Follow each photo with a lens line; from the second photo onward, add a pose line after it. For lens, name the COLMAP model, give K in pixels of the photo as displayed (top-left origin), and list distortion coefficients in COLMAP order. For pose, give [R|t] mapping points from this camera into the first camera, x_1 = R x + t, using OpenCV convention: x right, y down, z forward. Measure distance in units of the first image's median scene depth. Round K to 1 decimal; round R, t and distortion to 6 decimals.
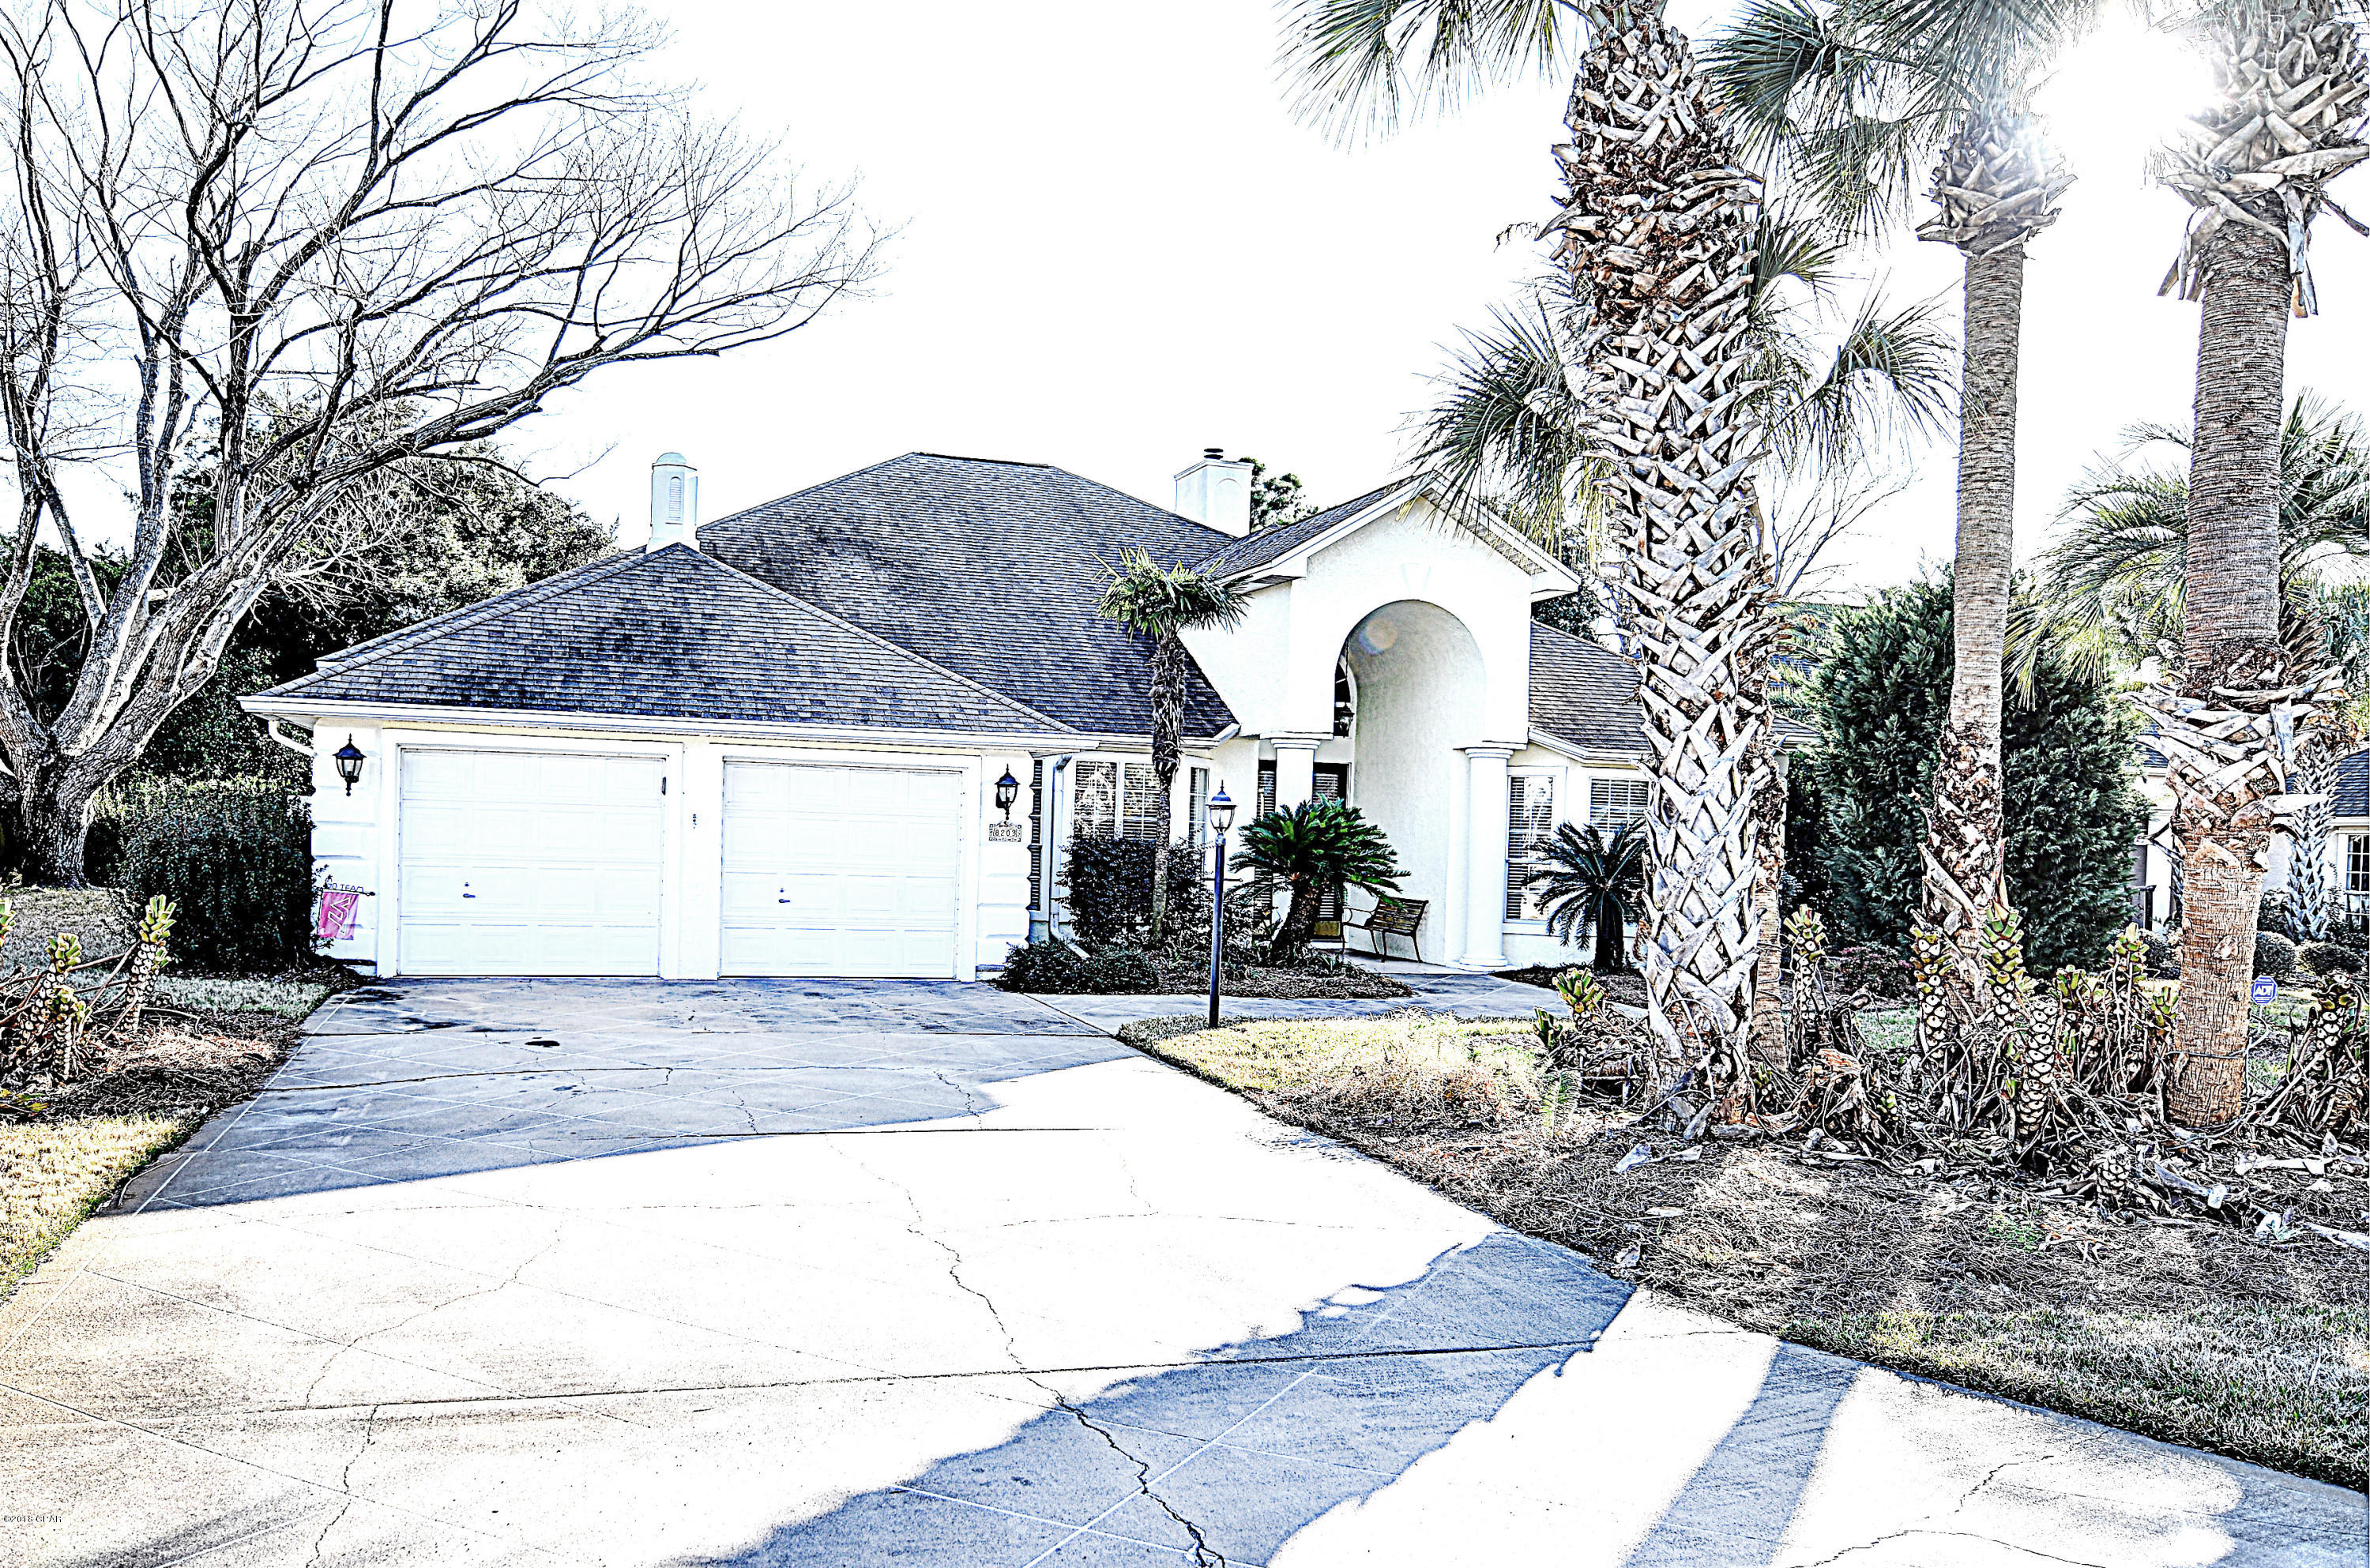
lens RADIAL K [[1666.4, 0, 1048.1], [0, 1666.4, 895.5], [0, 0, 1]] dist [-0.008496, -0.003854]
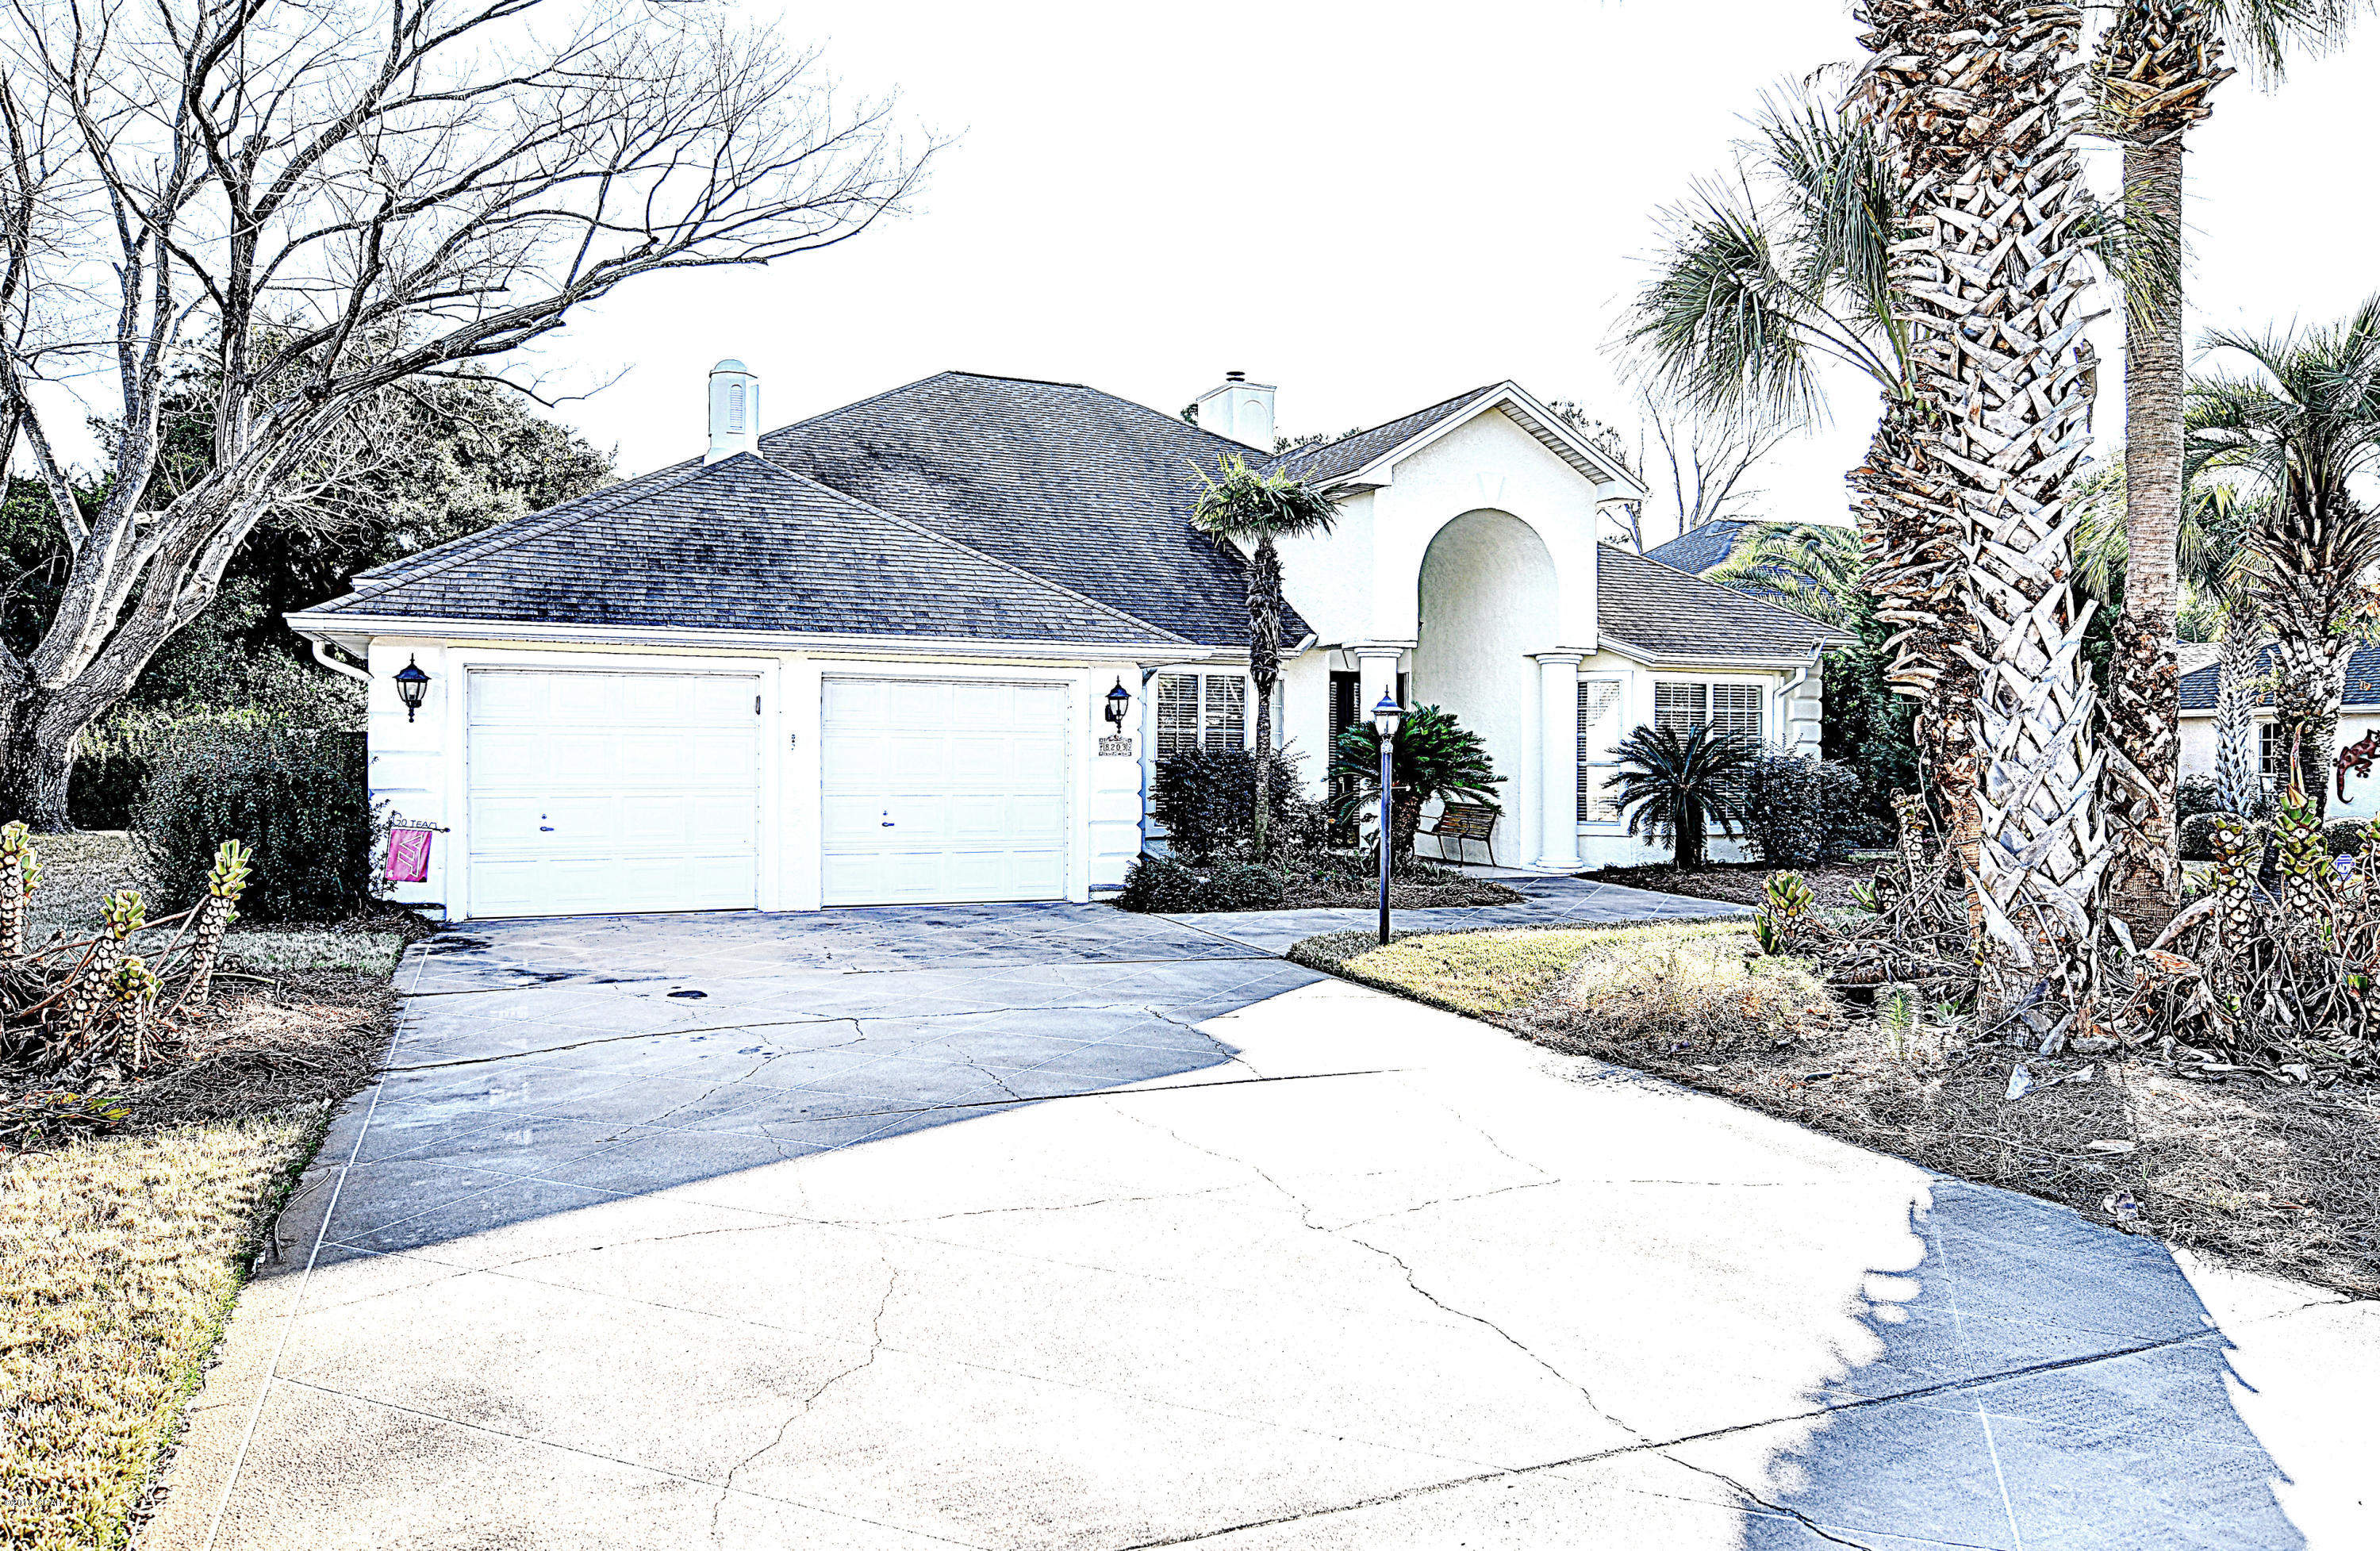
lens RADIAL K [[1554.0, 0, 1189.6], [0, 1554.0, 784.0], [0, 0, 1]] dist [-0.010635, -0.001514]
pose [[0.992323, -0.026267, 0.120849, -0.085419], [0.028187, 0.999502, -0.014203, -0.002092], [-0.120415, 0.017500, 0.992569, 0.094424]]
